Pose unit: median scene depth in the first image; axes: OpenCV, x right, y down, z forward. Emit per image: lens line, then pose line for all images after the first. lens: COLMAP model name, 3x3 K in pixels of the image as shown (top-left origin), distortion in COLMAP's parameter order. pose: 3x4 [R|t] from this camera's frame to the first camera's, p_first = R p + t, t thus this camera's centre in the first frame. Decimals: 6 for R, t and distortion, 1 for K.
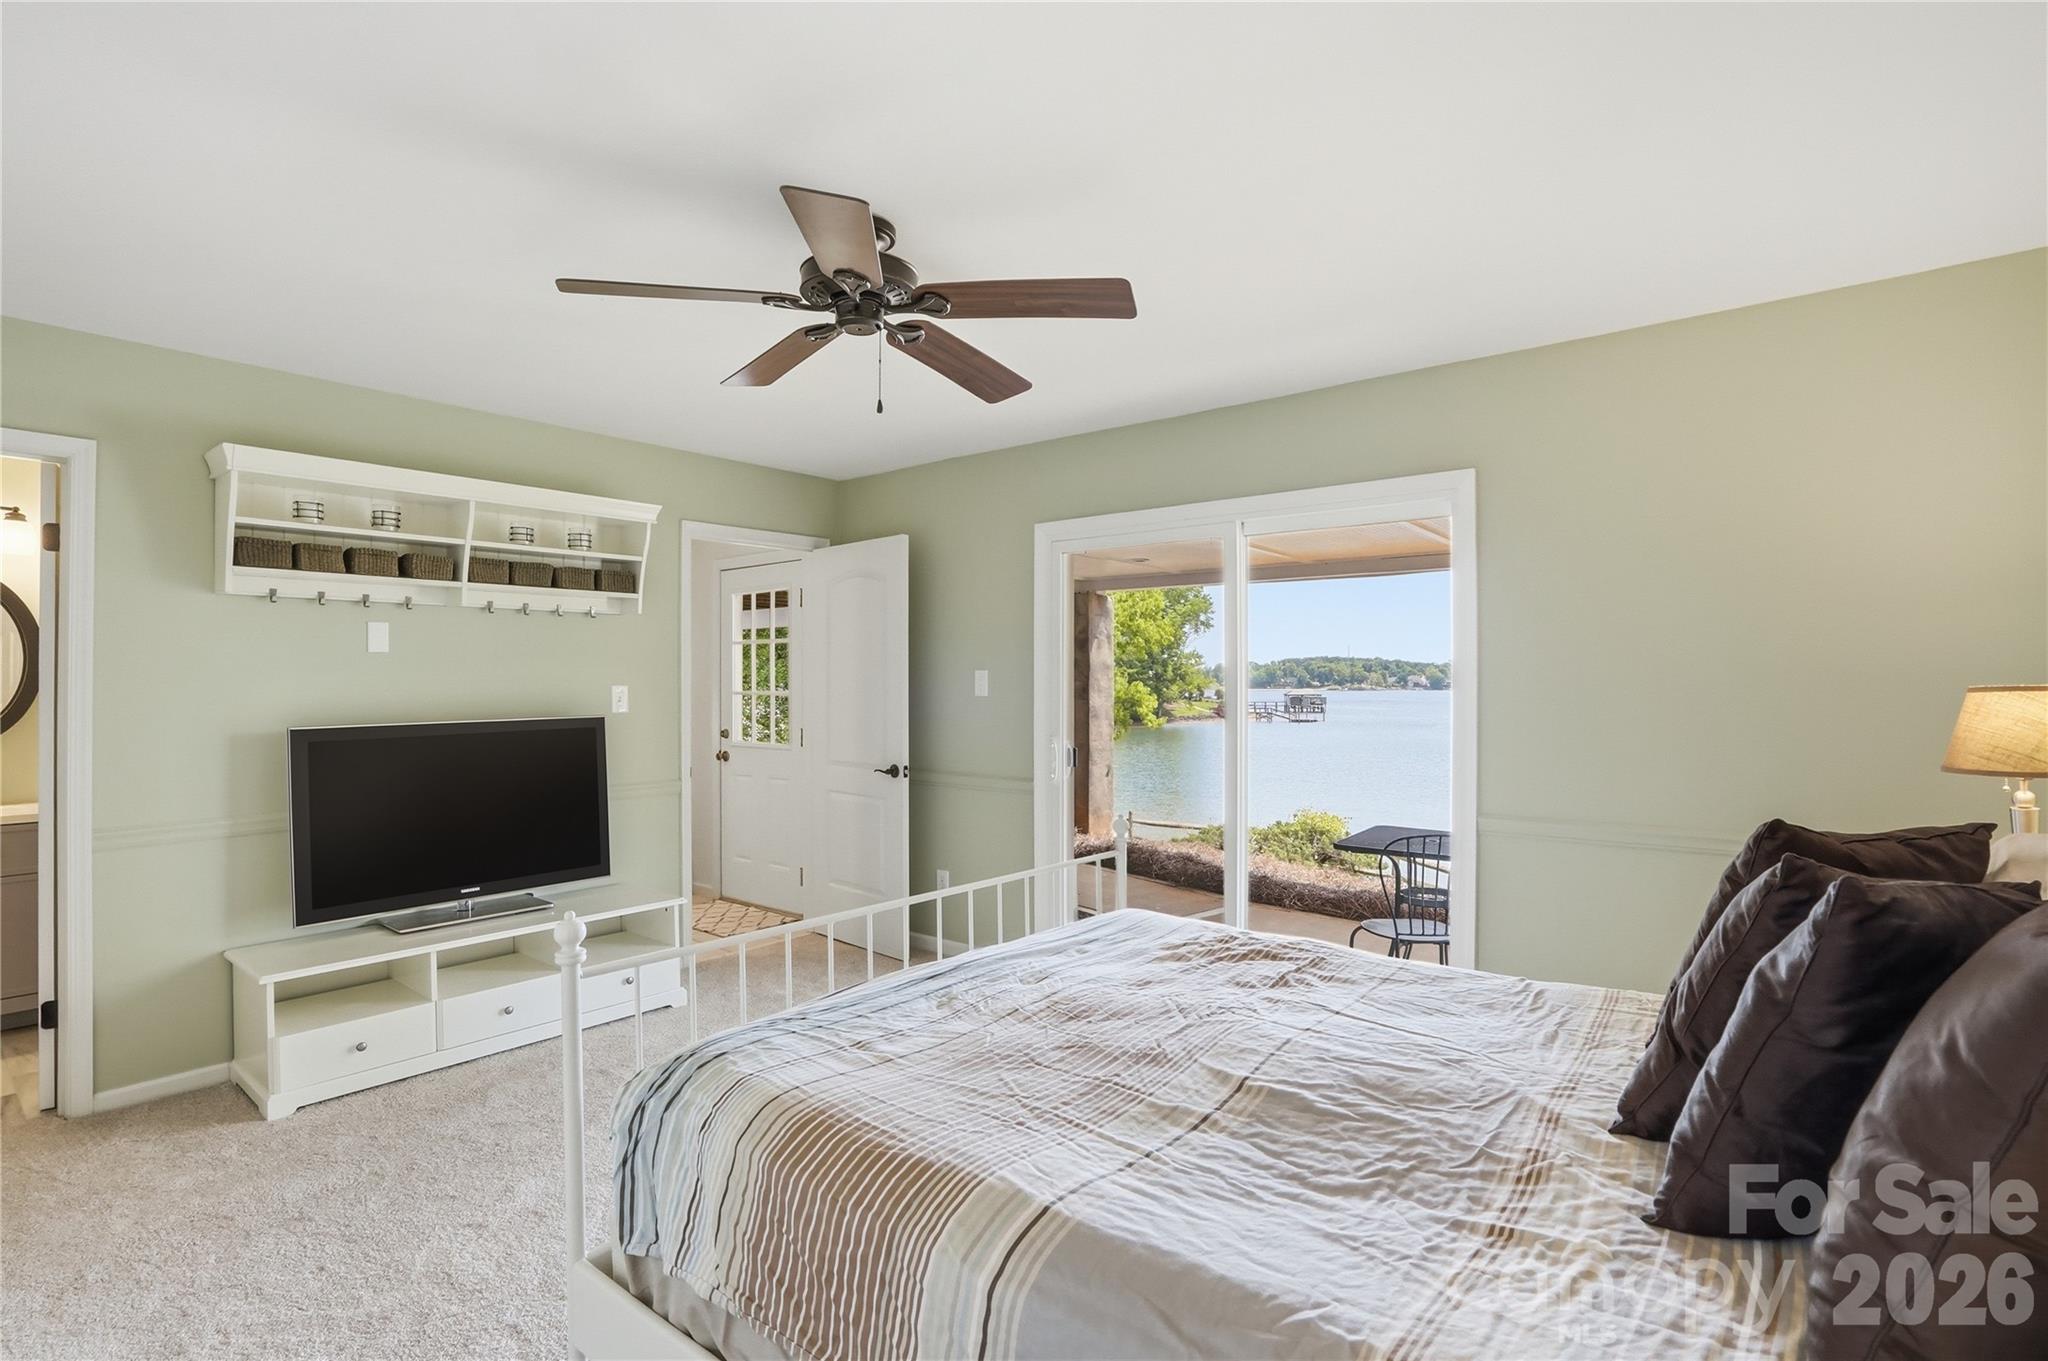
lens RADIAL K [[964.3, 0, 1038.6], [0, 964.3, 684.6], [0, 0, 1]] dist [-0.062178, 0.025707]
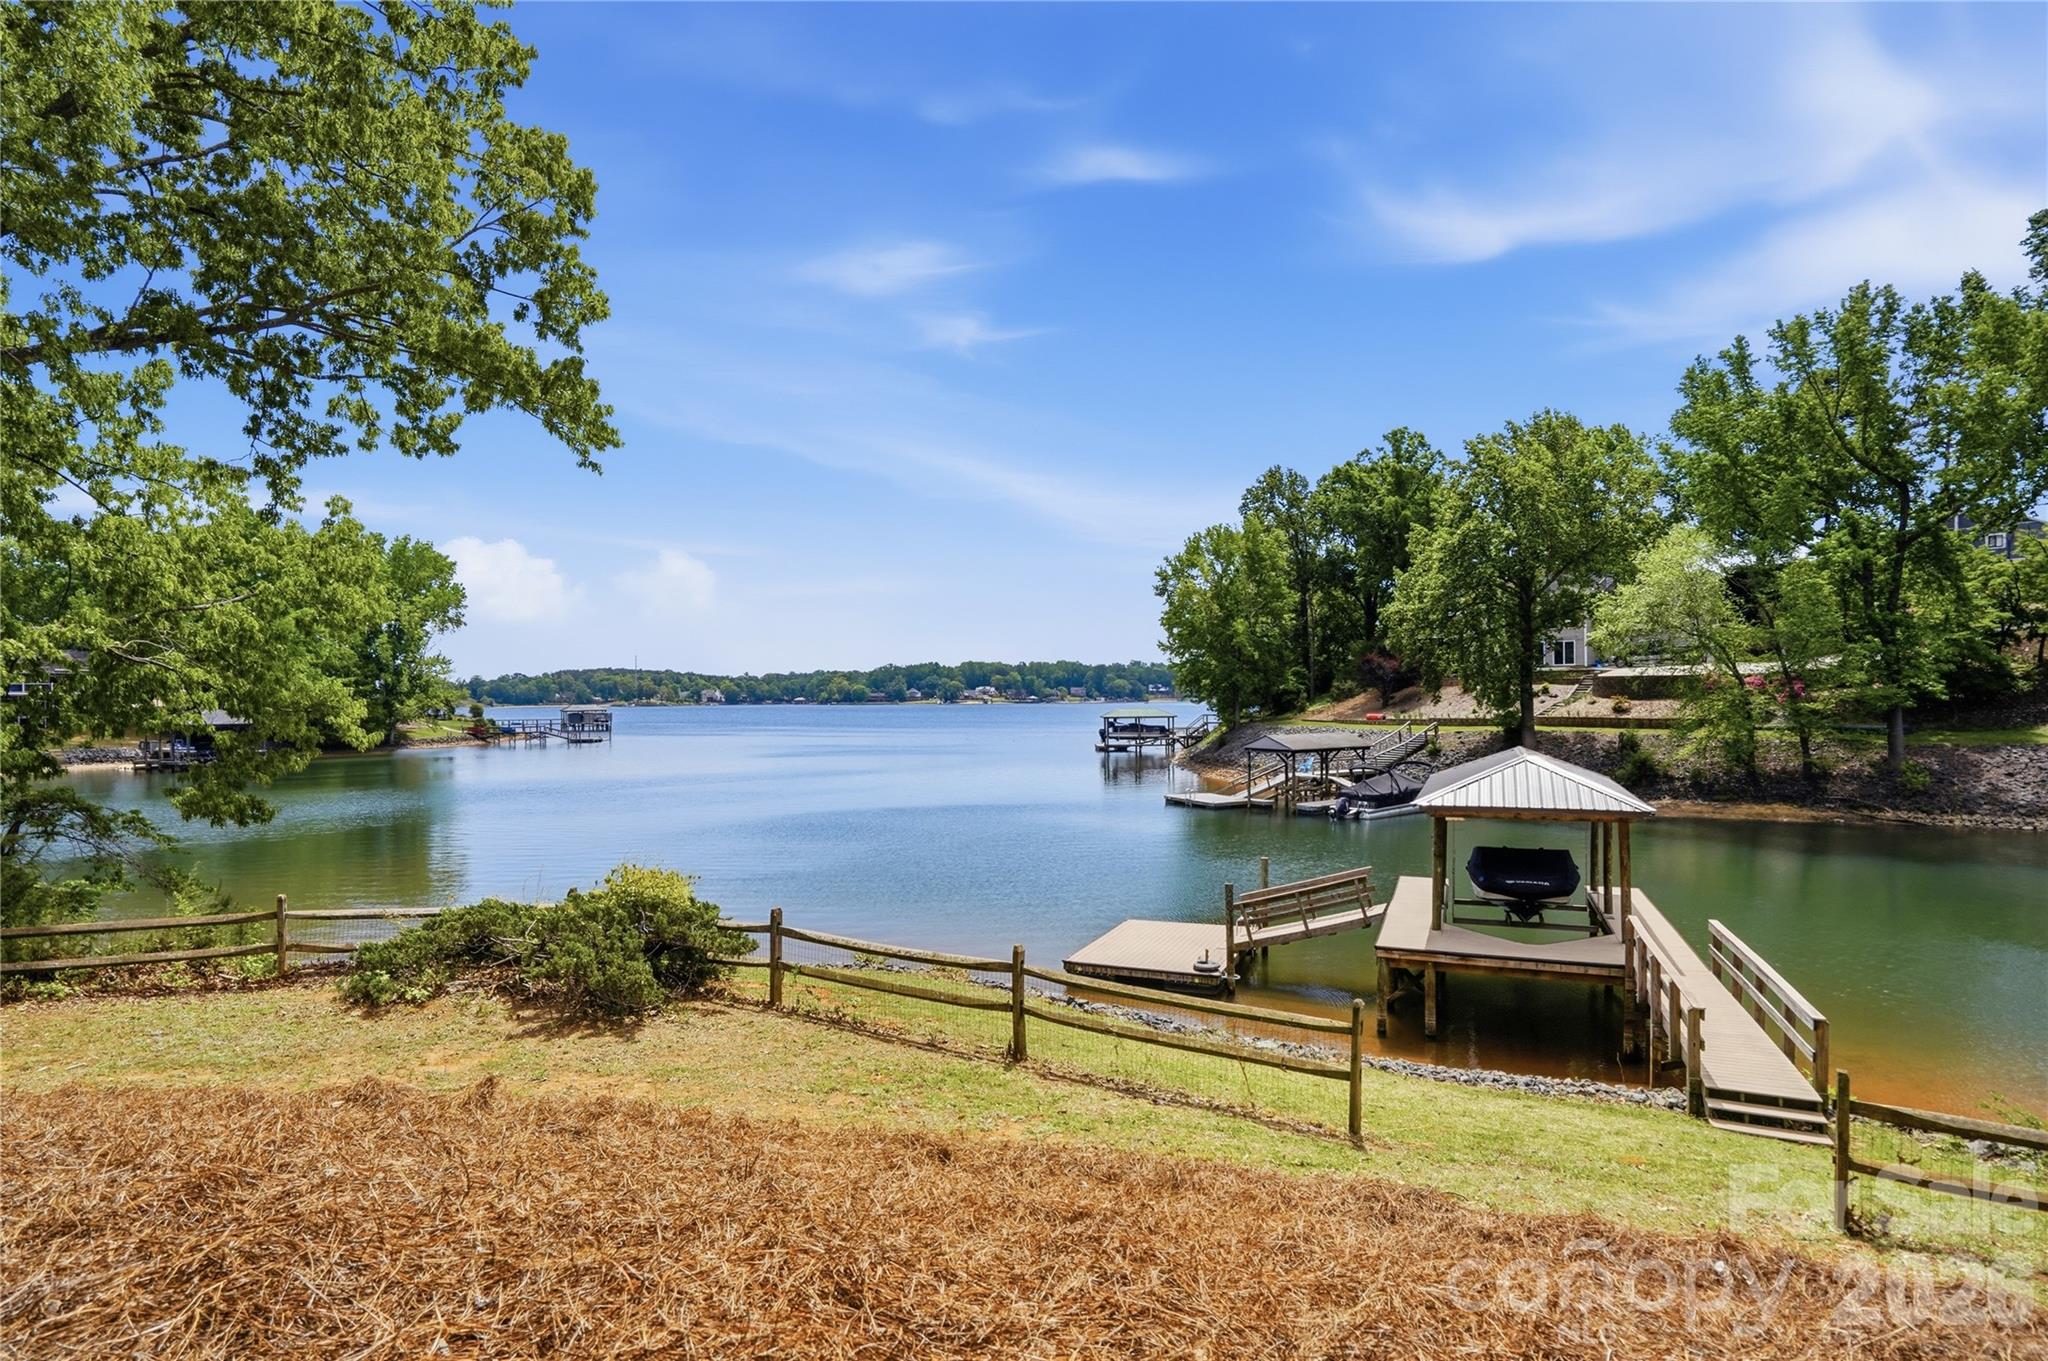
lens RADIAL K [[1074.4, 0, 1023.9], [0, 1074.4, 699.6], [0, 0, 1]] dist [-0.053023, 0.027325]
pose [[0.788801, -0.007461, 0.614603, 0.006156], [0.007972, 0.999966, 0.001907, 0.002701], [-0.614597, 0.003395, 0.788834, 0.028444]]
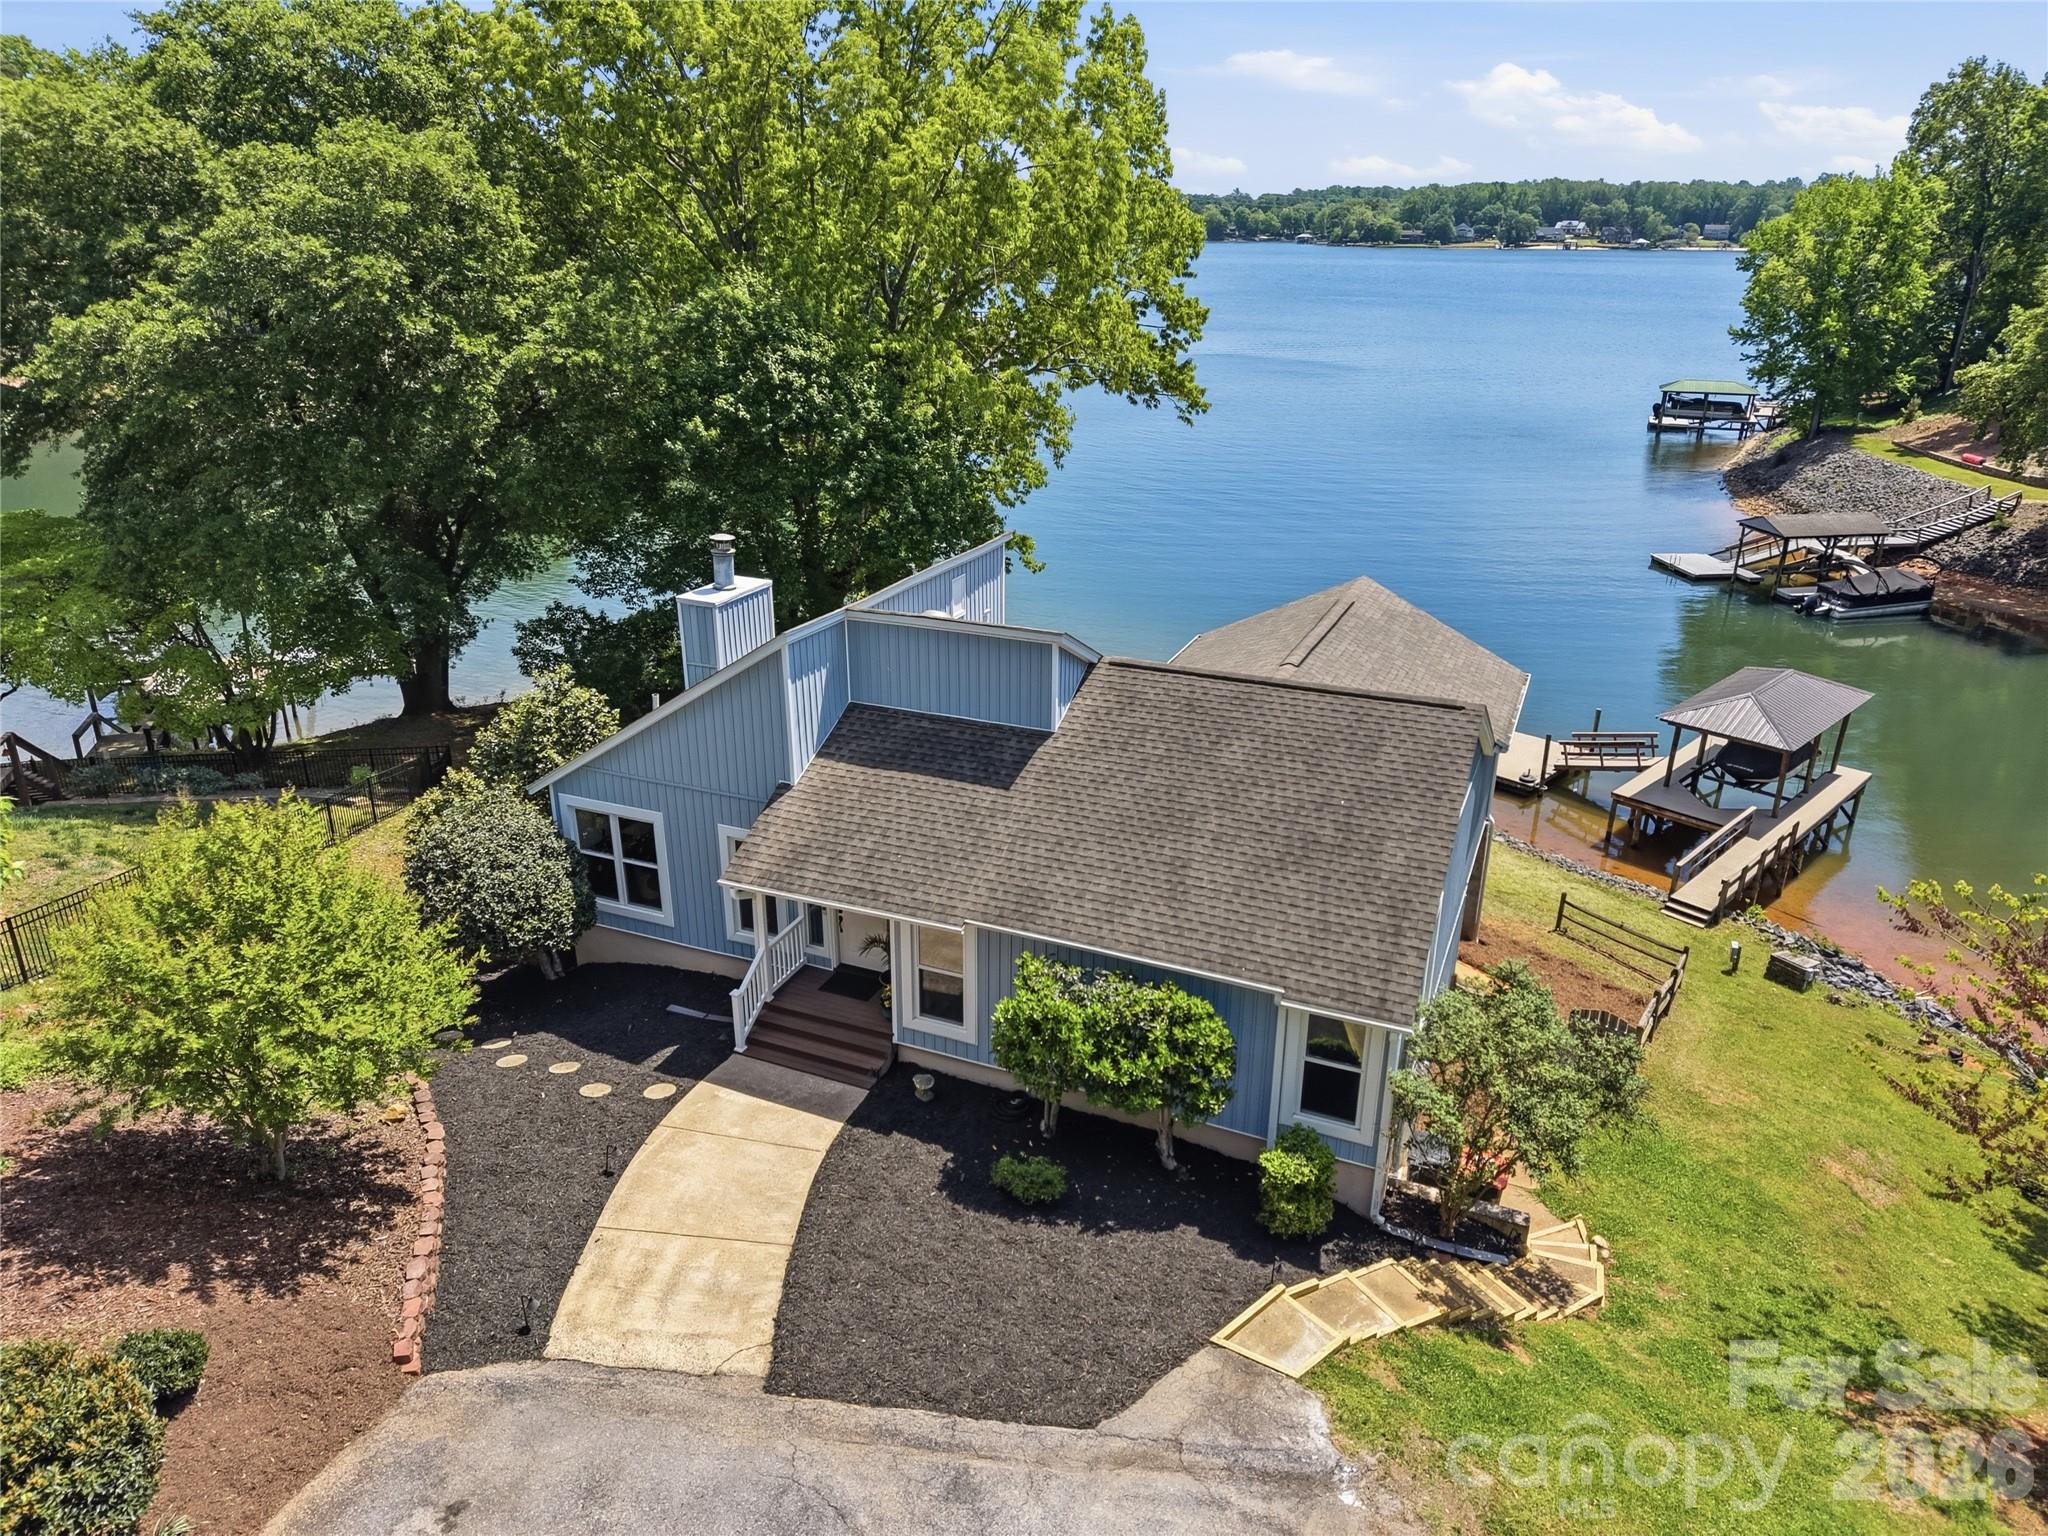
lens RADIAL K [[1358.1, 0, 1024.0], [0, 1358.1, 768.0], [0, 0, 1]] dist [0.032602, -0.036407]
pose [[0.964446, -0.091399, 0.247973, -0.055401], [-0.008631, 0.926899, 0.375211, -0.061220], [-0.264140, -0.364011, 0.893155, -0.086922]]
